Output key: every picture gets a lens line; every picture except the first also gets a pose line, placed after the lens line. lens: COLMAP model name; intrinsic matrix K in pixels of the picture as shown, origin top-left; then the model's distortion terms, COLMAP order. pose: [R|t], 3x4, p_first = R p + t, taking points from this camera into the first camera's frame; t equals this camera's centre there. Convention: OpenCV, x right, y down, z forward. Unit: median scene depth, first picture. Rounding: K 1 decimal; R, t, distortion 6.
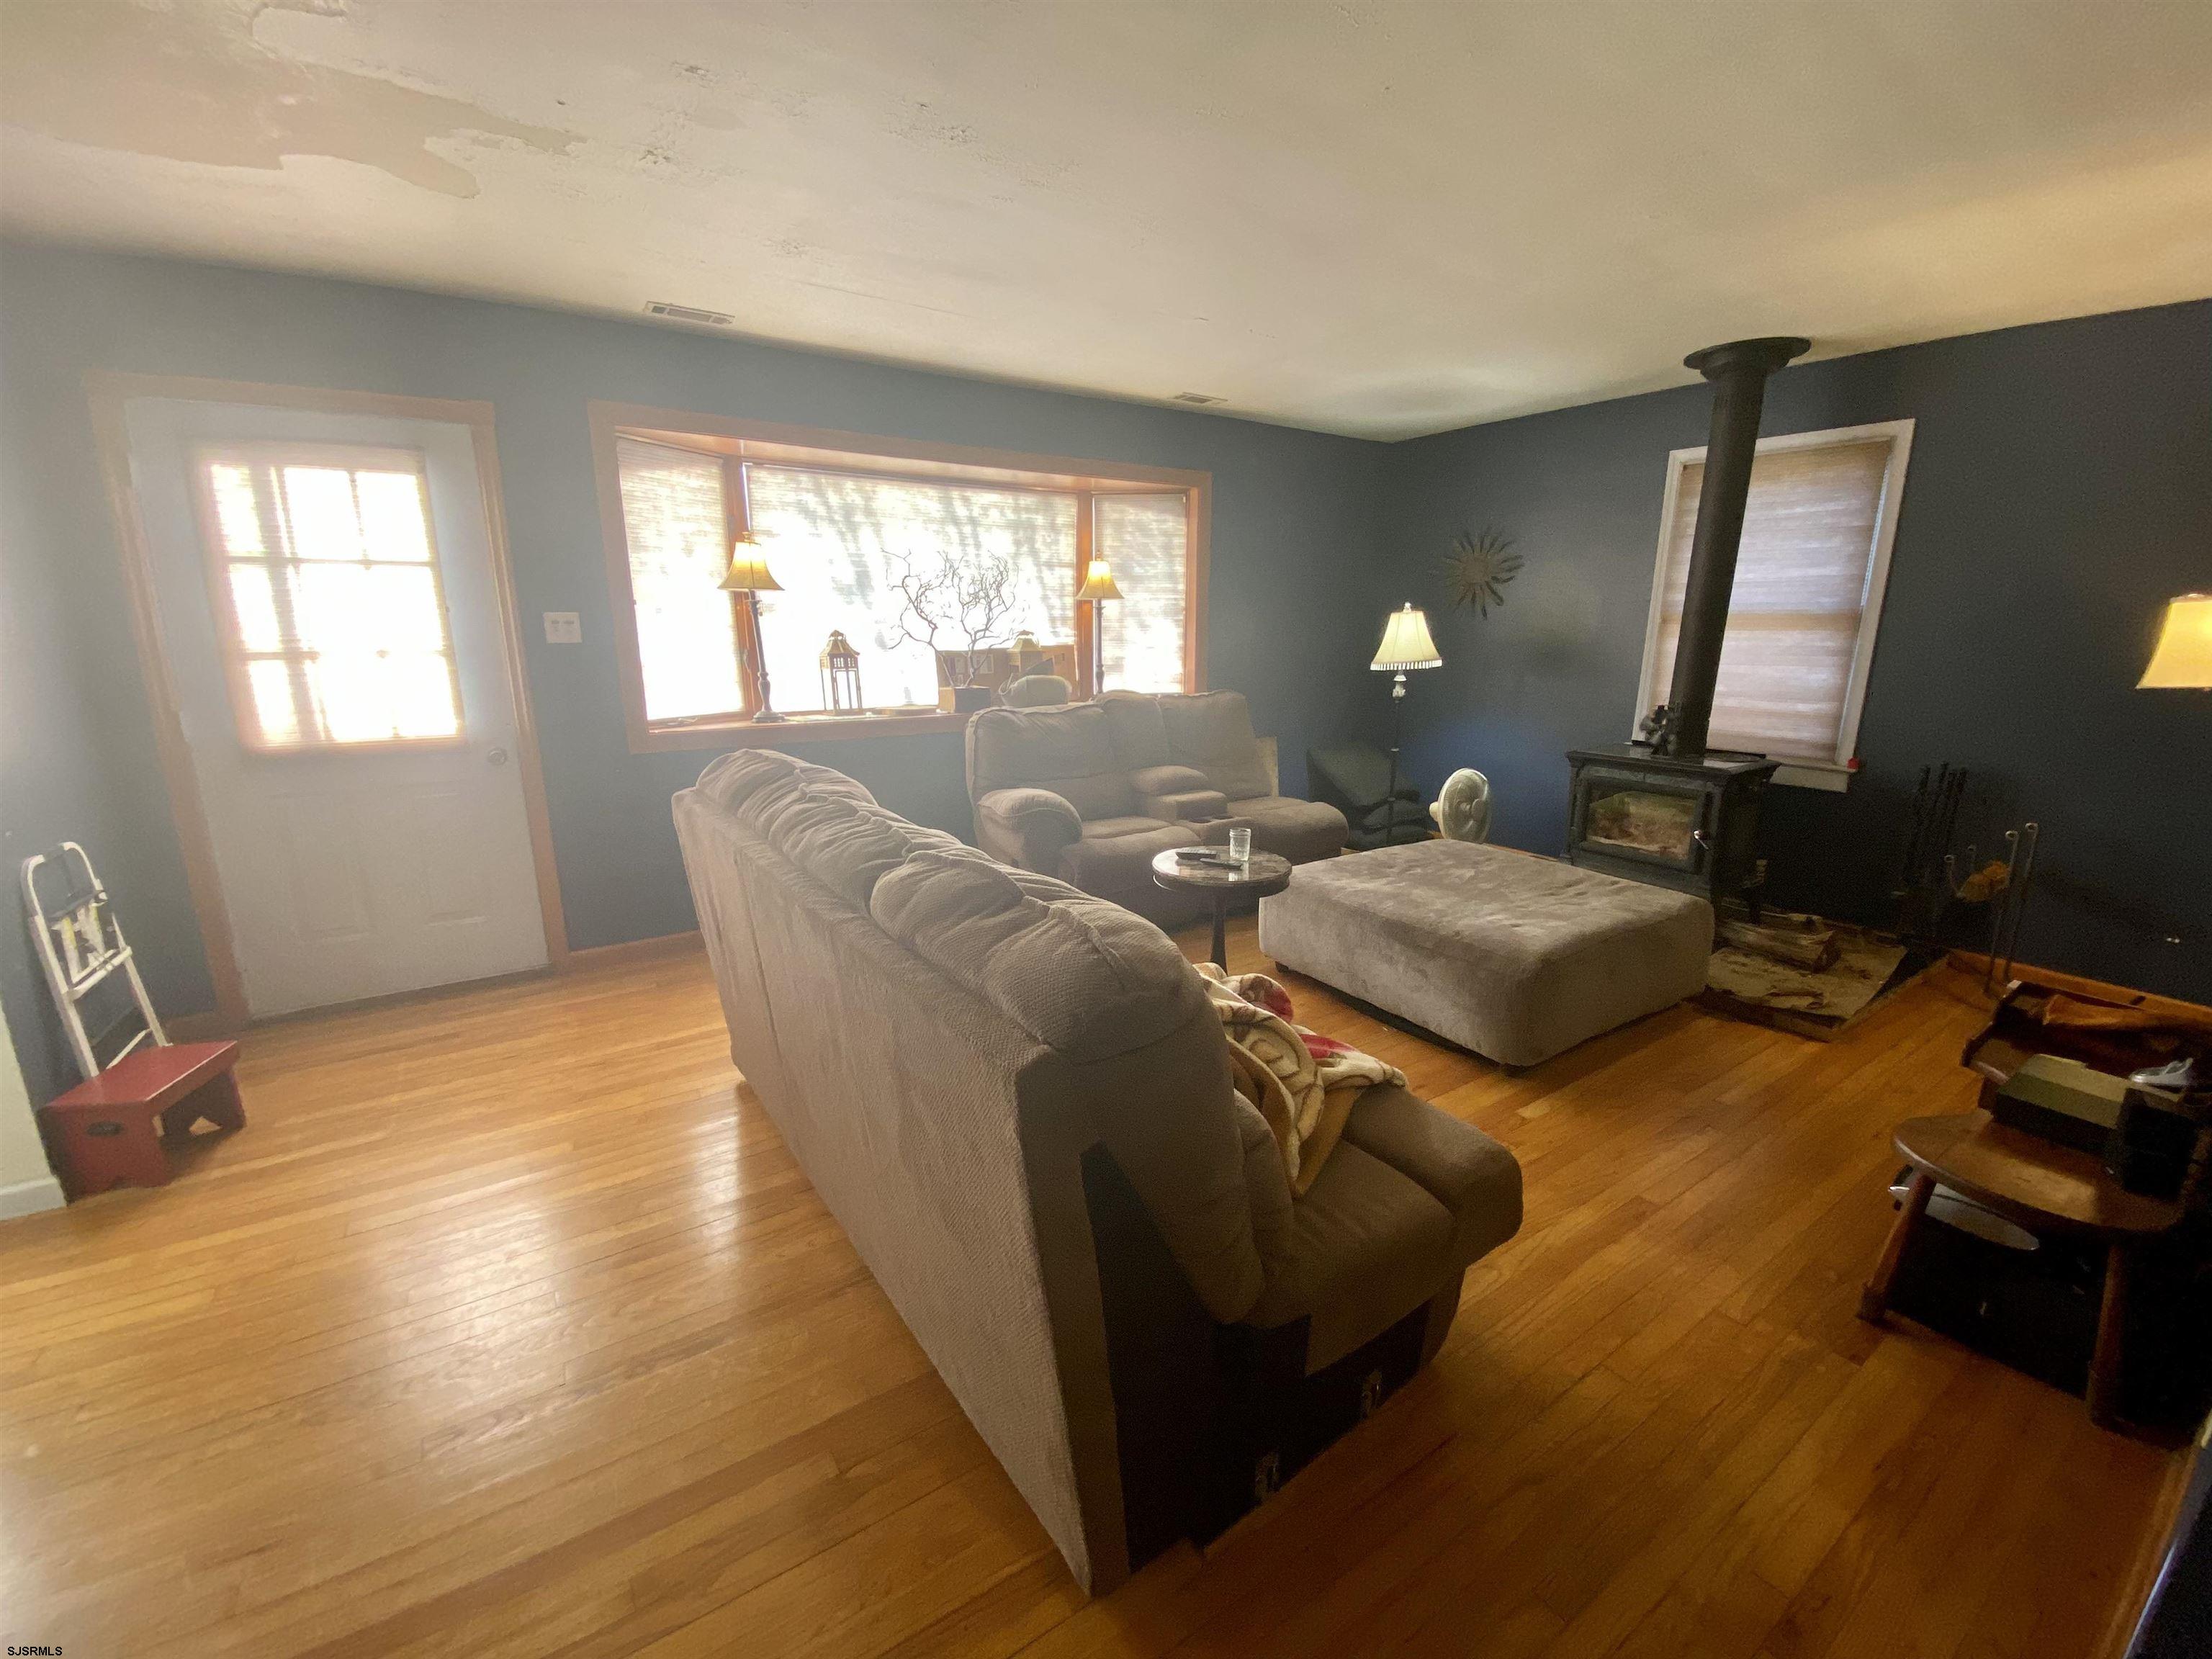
lens RADIAL K [[906.9, 0, 1106.0], [0, 906.9, 829.5], [0, 0, 1]] dist [0.021186, -0.019829]
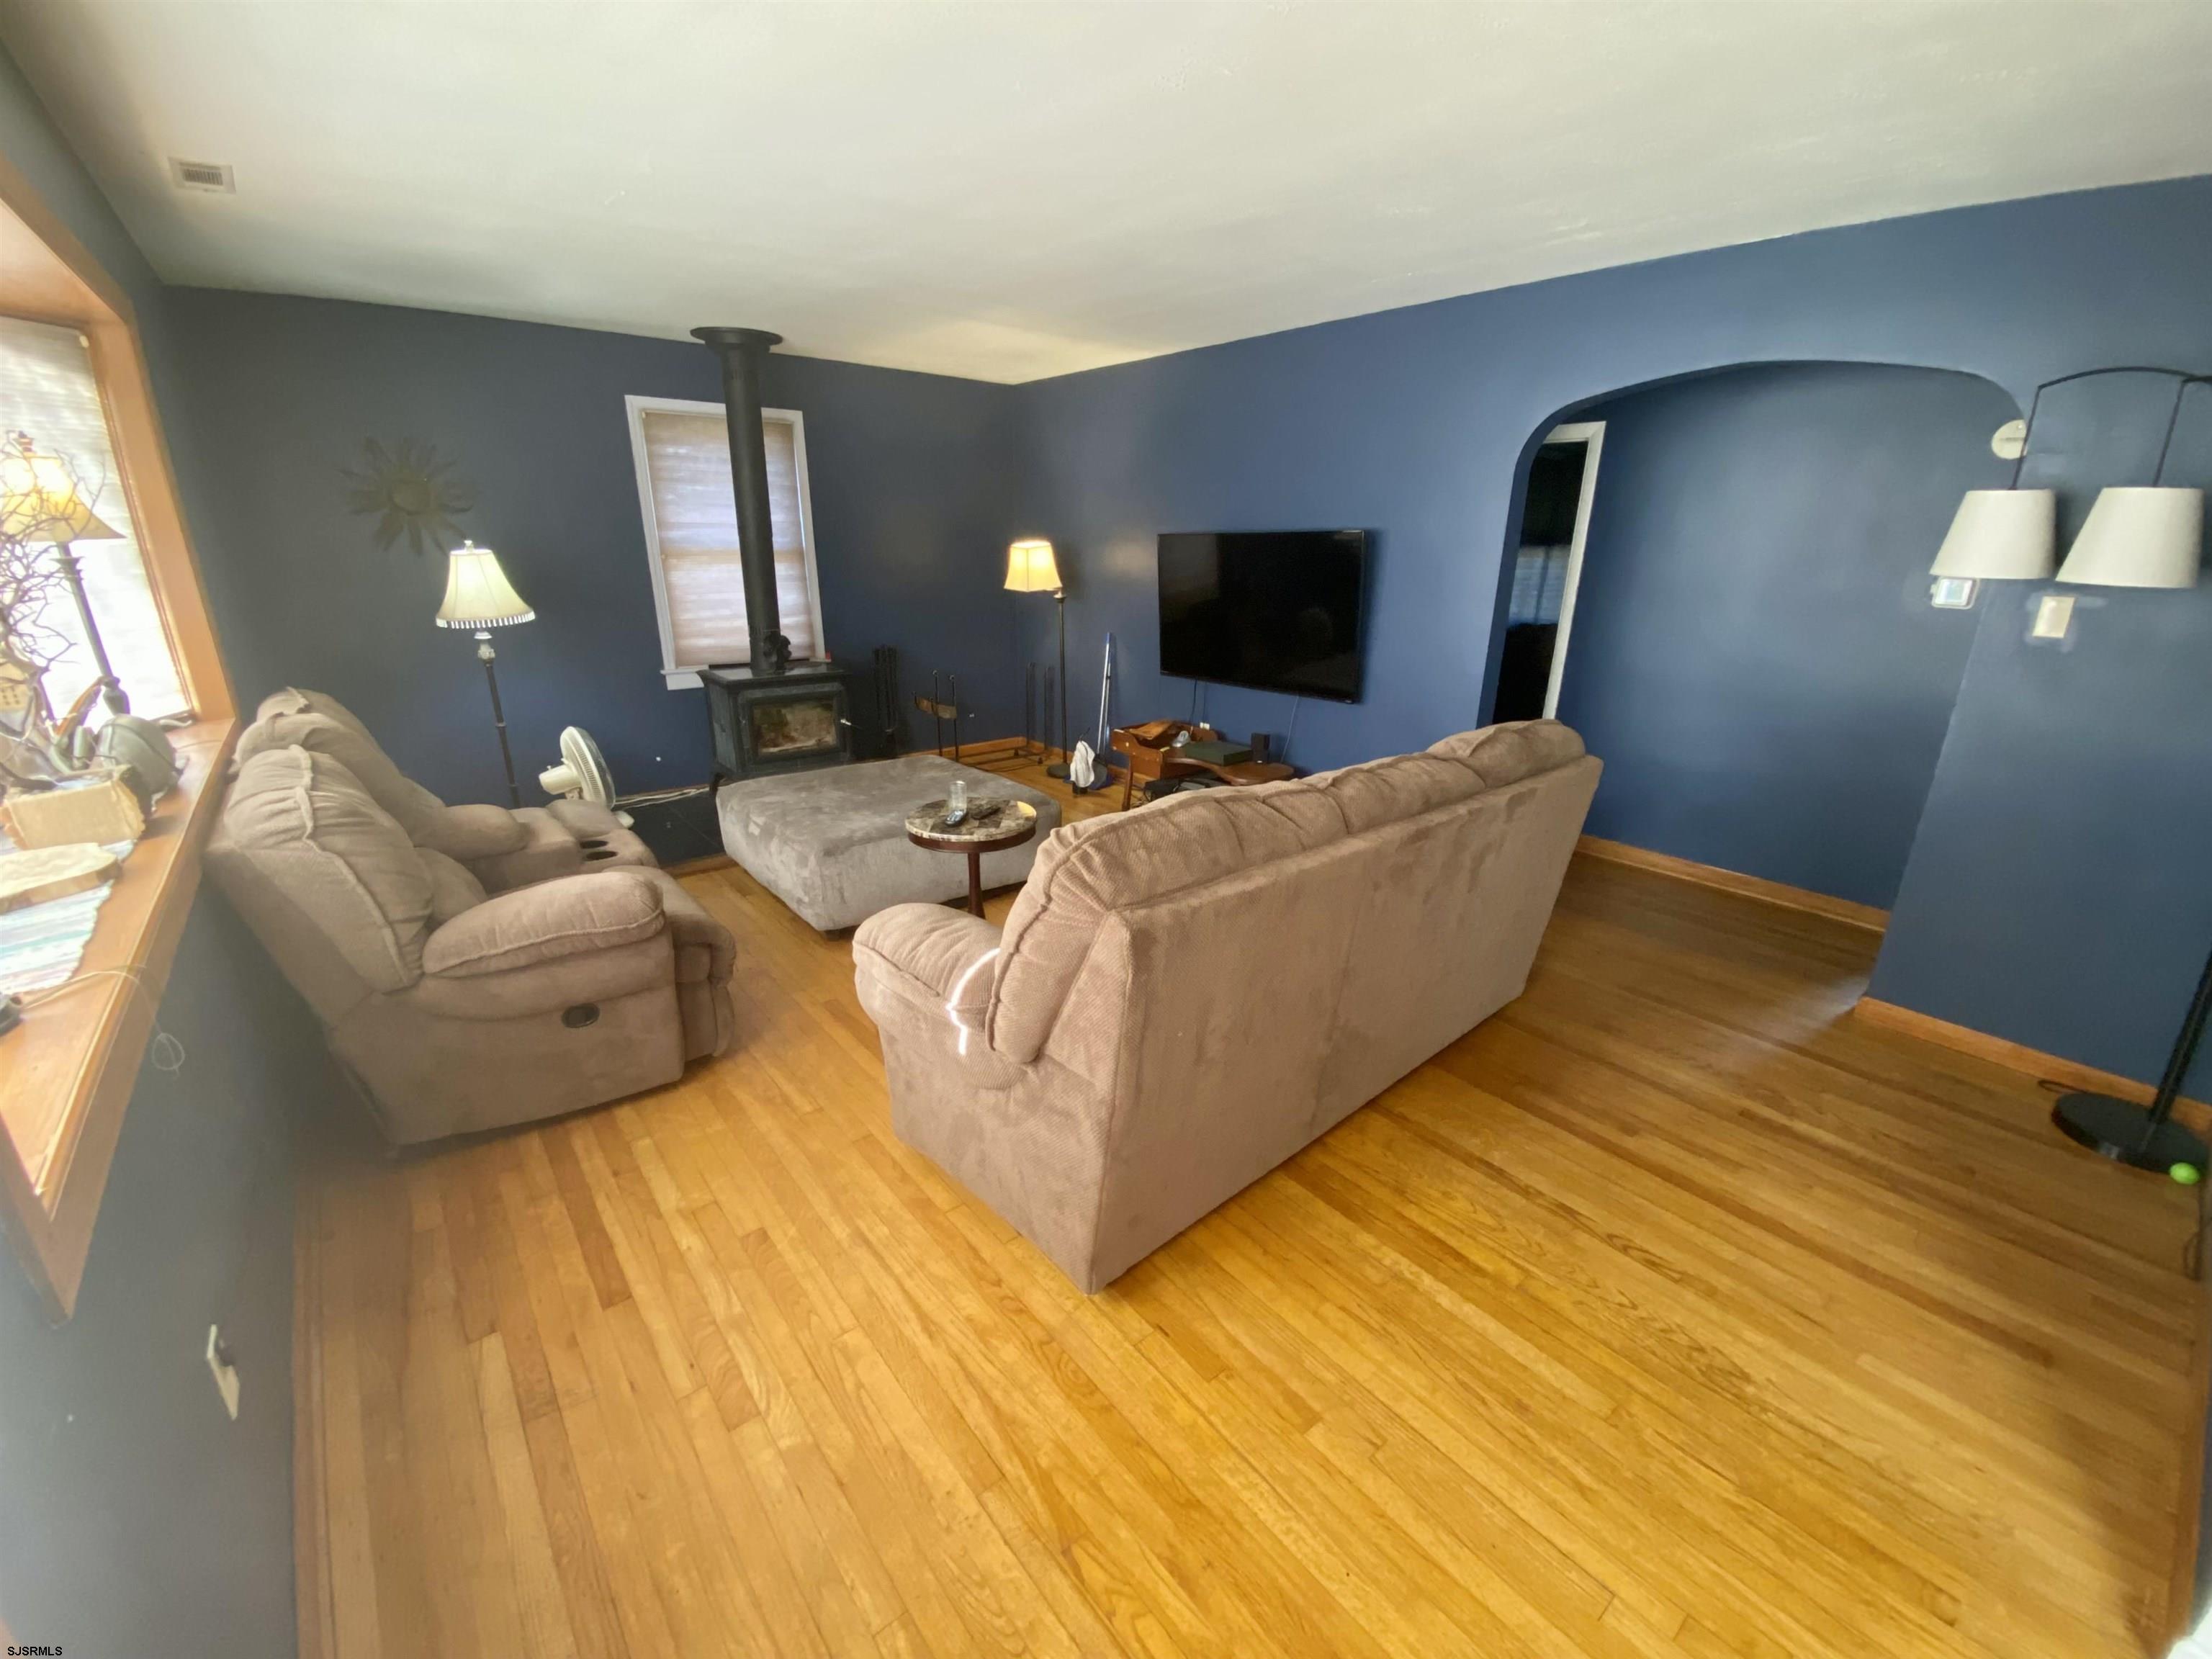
lens RADIAL K [[906.9, 0, 1106.0], [0, 906.9, 829.5], [0, 0, 1]] dist [0.021186, -0.019829]
pose [[-0.091262, -0.311915, 0.945717, -0.645907], [0.210753, 0.922119, 0.324470, -0.185722], [-0.973270, 0.228924, -0.018418, 0.632618]]
